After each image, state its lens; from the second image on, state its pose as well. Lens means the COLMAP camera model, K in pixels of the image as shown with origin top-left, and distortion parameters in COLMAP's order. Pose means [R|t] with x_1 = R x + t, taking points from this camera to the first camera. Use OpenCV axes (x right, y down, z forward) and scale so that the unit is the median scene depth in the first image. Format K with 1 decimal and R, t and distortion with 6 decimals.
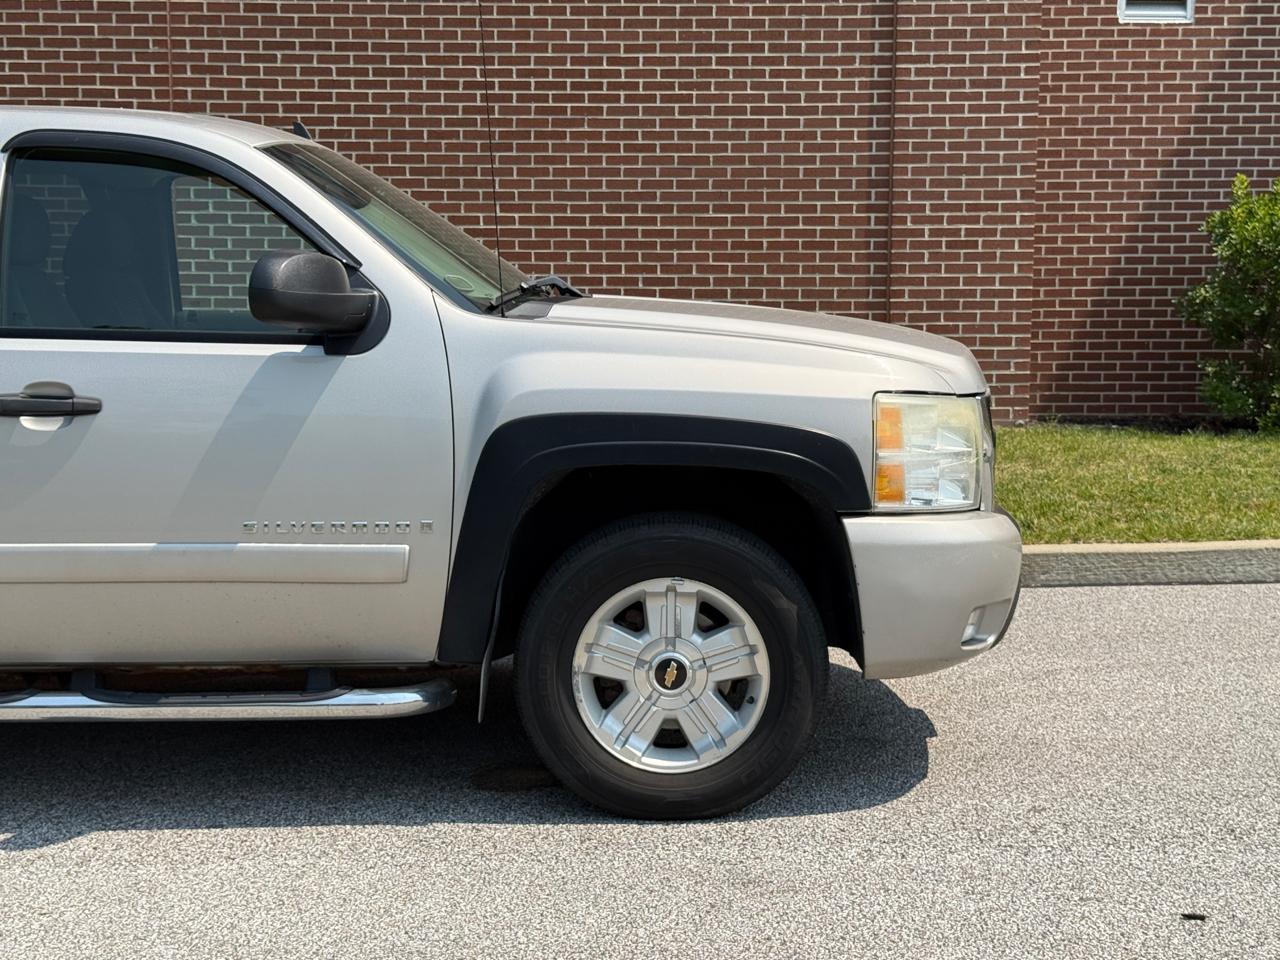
lens RADIAL K [[1854.5, 0, 618.6], [0, 1854.5, 505.0], [0, 0, 1]] dist [0.171202, -0.329244]
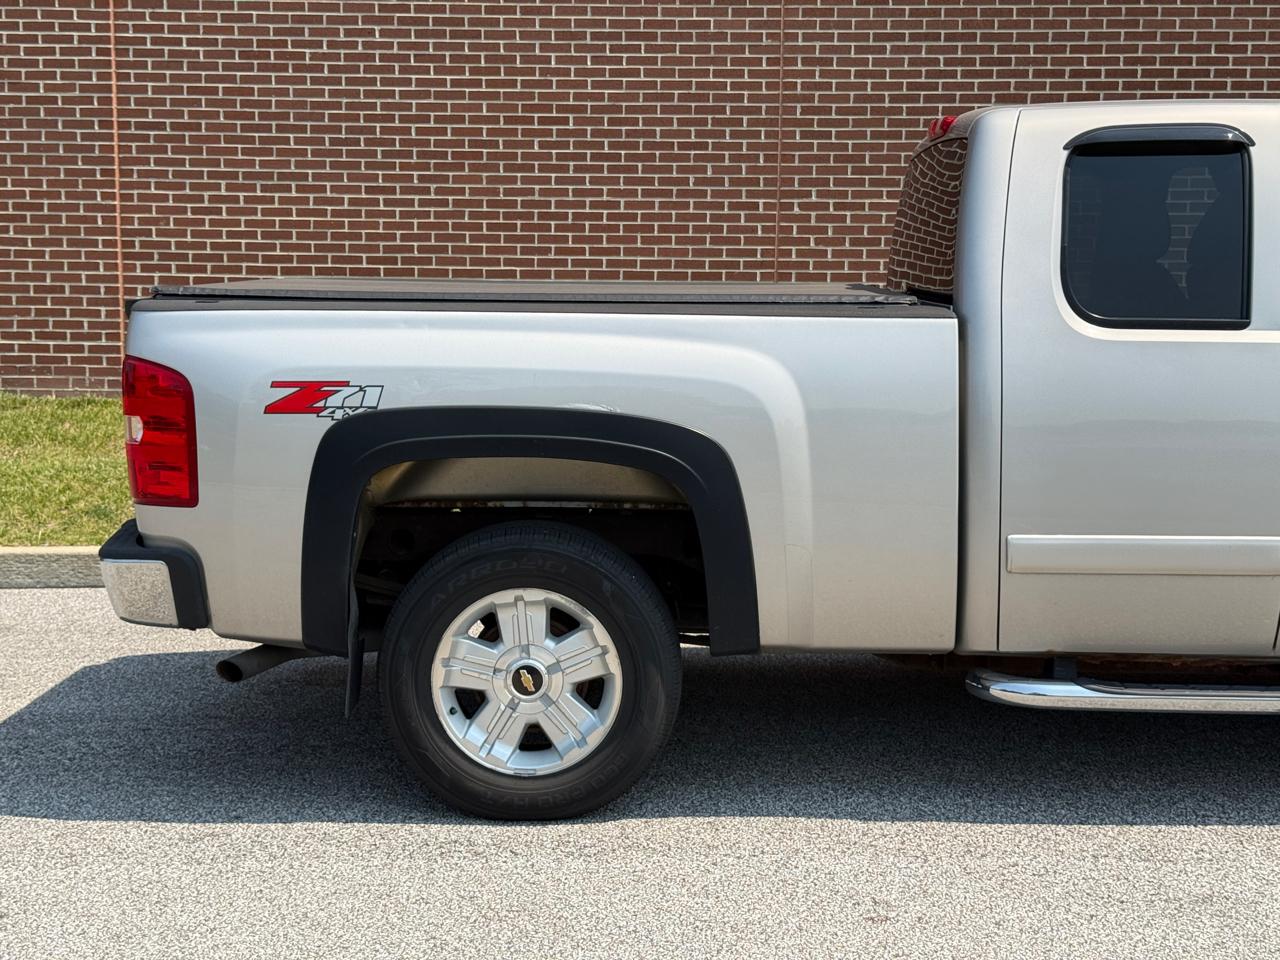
lens RADIAL K [[1795.2, 0, 638.7], [0, 1795.2, 480.7], [0, 0, 1]] dist [0.178525, -0.371563]
pose [[0.999881, 0.007589, -0.013427, -0.301534], [-0.007574, 0.999971, 0.001147, -0.003465], [0.013436, -0.001046, 0.999909, 0.010647]]
